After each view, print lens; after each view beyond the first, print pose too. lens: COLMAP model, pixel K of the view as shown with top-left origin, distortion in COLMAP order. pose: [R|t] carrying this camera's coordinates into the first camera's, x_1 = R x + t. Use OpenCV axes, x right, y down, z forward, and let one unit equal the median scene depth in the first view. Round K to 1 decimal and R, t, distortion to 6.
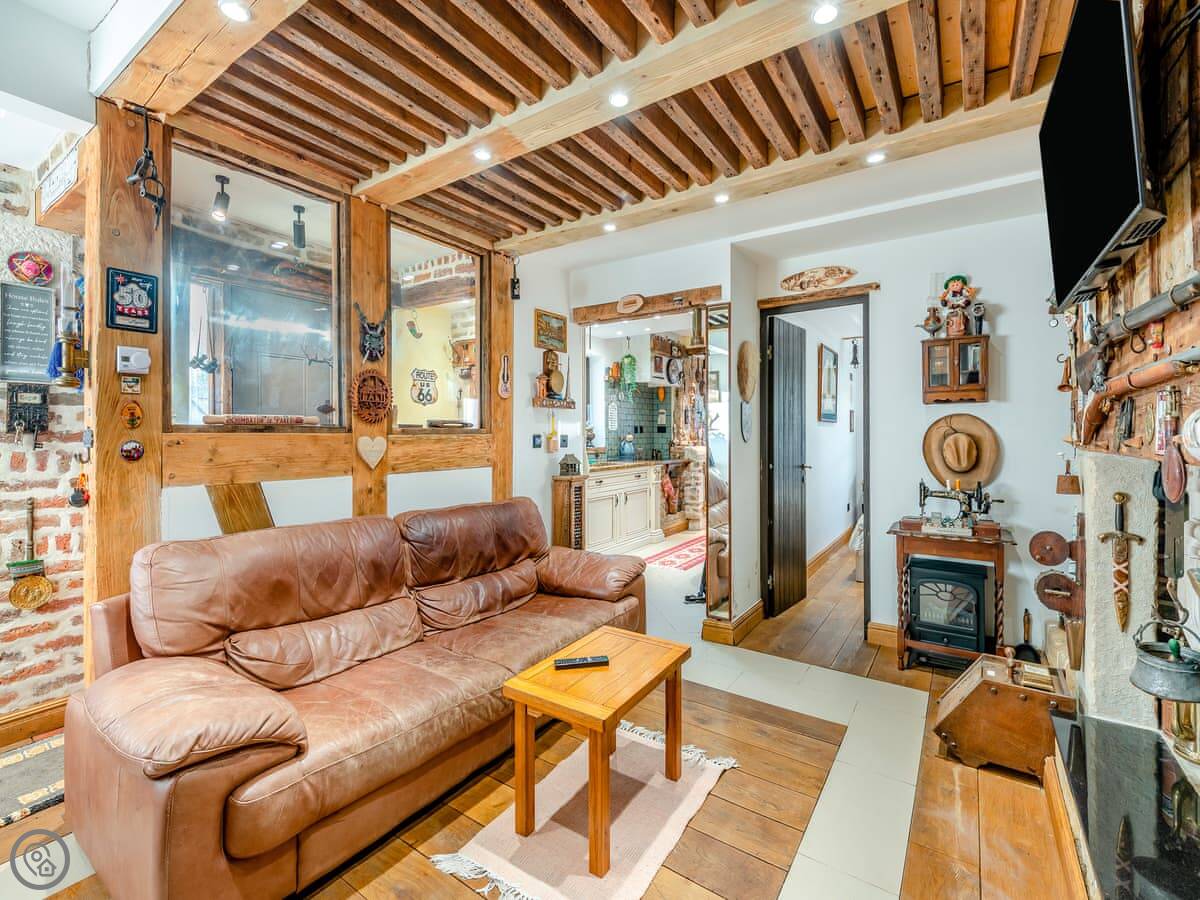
lens RADIAL K [[529.8, 0, 598.9], [0, 529.8, 434.9], [0, 0, 1]] dist [0.002213, -0.000019]
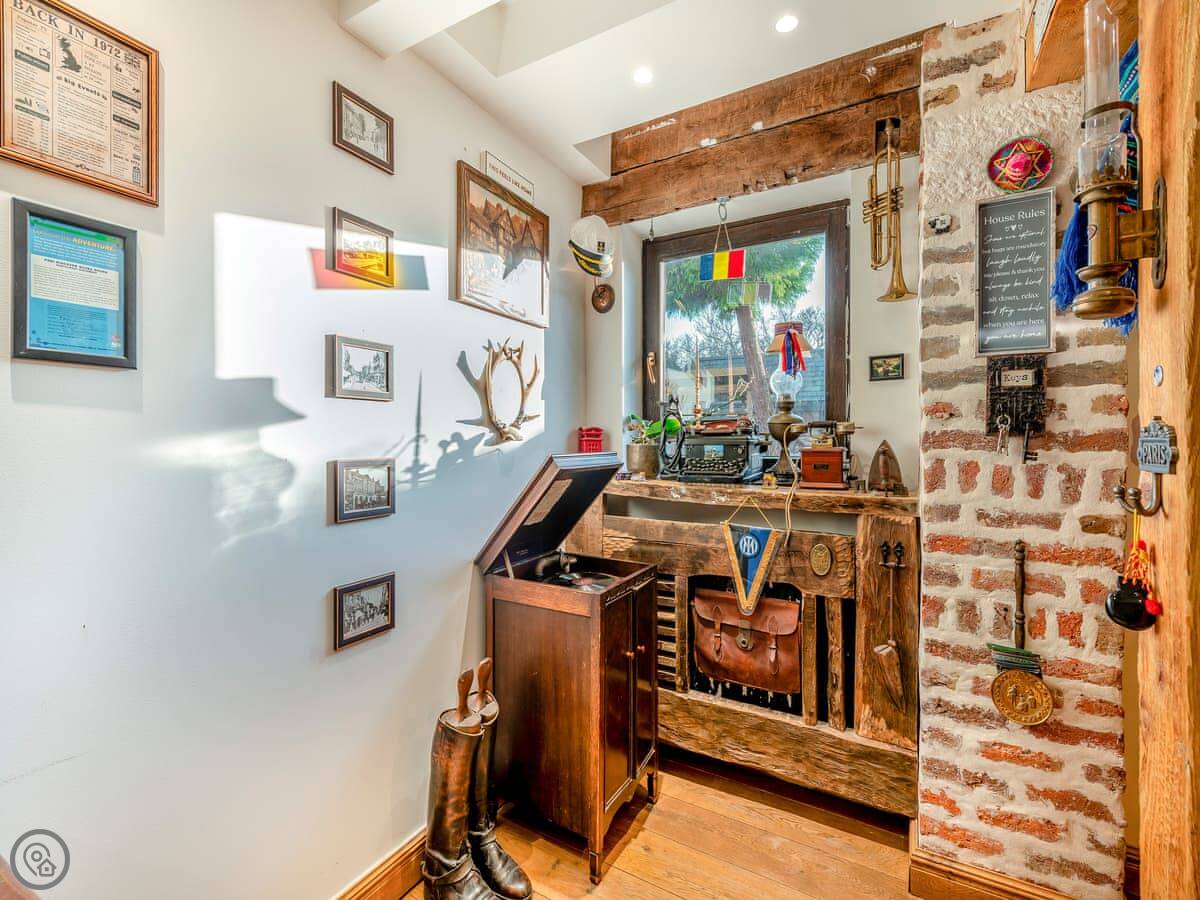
lens RADIAL K [[529.8, 0, 598.9], [0, 529.8, 434.9], [0, 0, 1]] dist [0.002213, -0.000019]
pose [[0.082360, -0.005517, -0.996587, -0.497406], [-0.000508, 0.999984, -0.005578, -0.000124], [0.996603, 0.000966, 0.082356, 0.463899]]
